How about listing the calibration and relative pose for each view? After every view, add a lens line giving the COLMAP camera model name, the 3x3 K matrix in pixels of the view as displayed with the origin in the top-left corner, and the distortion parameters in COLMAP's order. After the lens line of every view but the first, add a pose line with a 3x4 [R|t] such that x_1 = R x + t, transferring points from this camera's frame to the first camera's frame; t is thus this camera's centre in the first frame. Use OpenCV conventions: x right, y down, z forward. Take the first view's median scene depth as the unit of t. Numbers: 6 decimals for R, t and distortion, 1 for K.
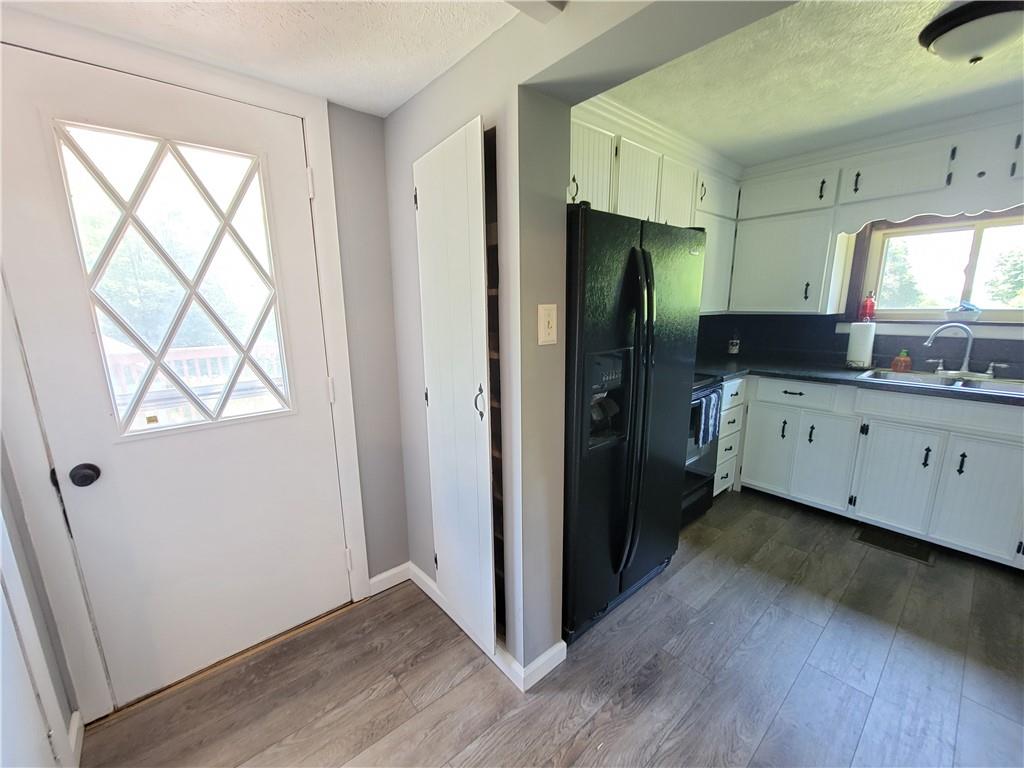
lens RADIAL K [[418.5, 0, 508.2], [0, 418.5, 389.1], [0, 0, 1]] dist [-0.001276, -0.000998]
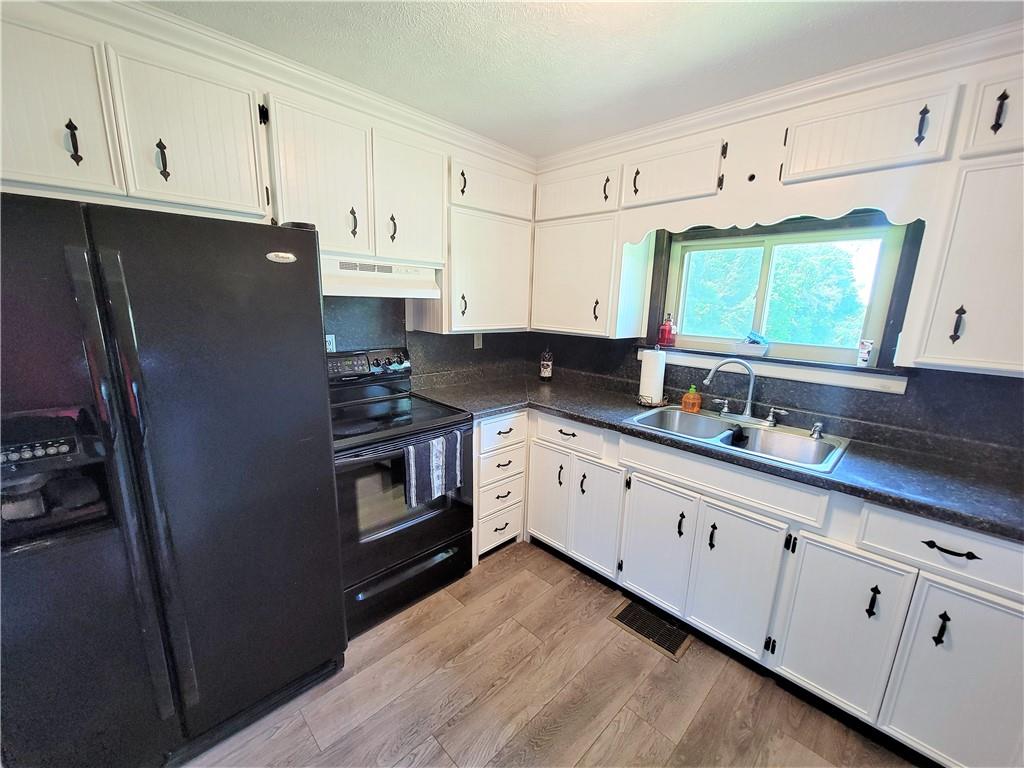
lens RADIAL K [[418.5, 0, 516.2], [0, 418.5, 387.3], [0, 0, 1]] dist [-0.001276, -0.000998]
pose [[0.996929, 0.025615, 0.074001, 0.546484], [-0.026124, 0.999641, 0.005911, -0.088388], [-0.073823, -0.007826, 0.997241, 0.190920]]
